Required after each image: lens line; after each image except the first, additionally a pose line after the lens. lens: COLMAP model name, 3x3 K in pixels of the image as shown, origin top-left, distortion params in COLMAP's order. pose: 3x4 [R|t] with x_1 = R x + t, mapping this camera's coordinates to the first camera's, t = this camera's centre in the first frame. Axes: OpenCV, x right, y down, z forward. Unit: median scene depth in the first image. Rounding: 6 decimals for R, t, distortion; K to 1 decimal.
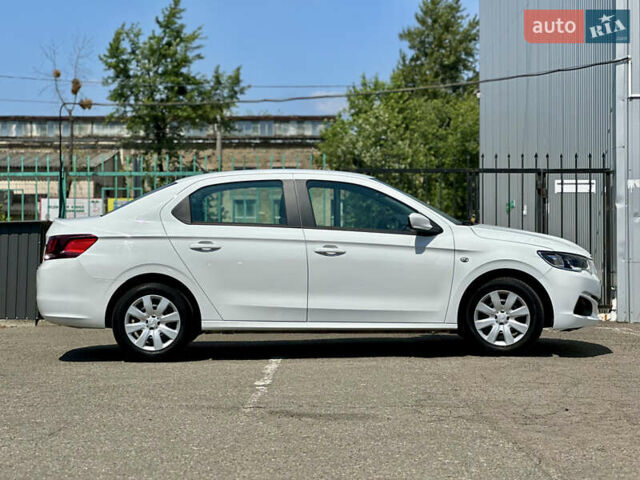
lens RADIAL K [[1422.1, 0, 320.0], [0, 1422.1, 240.0], [0, 0, 1]] dist [0.041275, 0.823687]
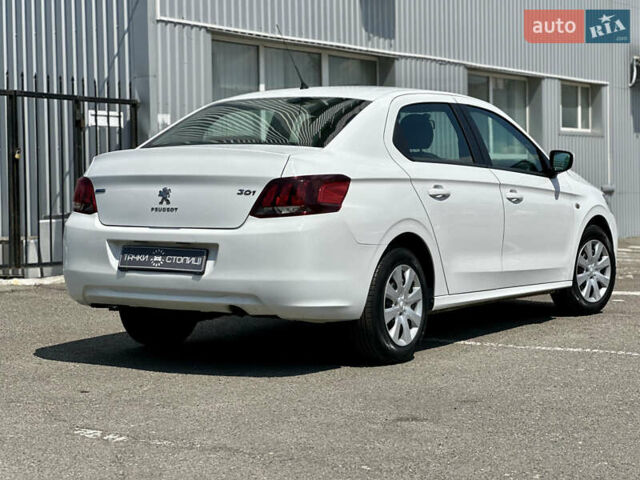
lens RADIAL K [[1422.1, 0, 320.0], [0, 1422.1, 240.0], [0, 0, 1]] dist [0.041275, 0.823687]
pose [[0.517685, -0.034259, 0.854885, -0.123945], [-0.000315, 0.999190, 0.040232, -0.000037], [-0.855571, -0.021097, 0.517255, 0.118163]]
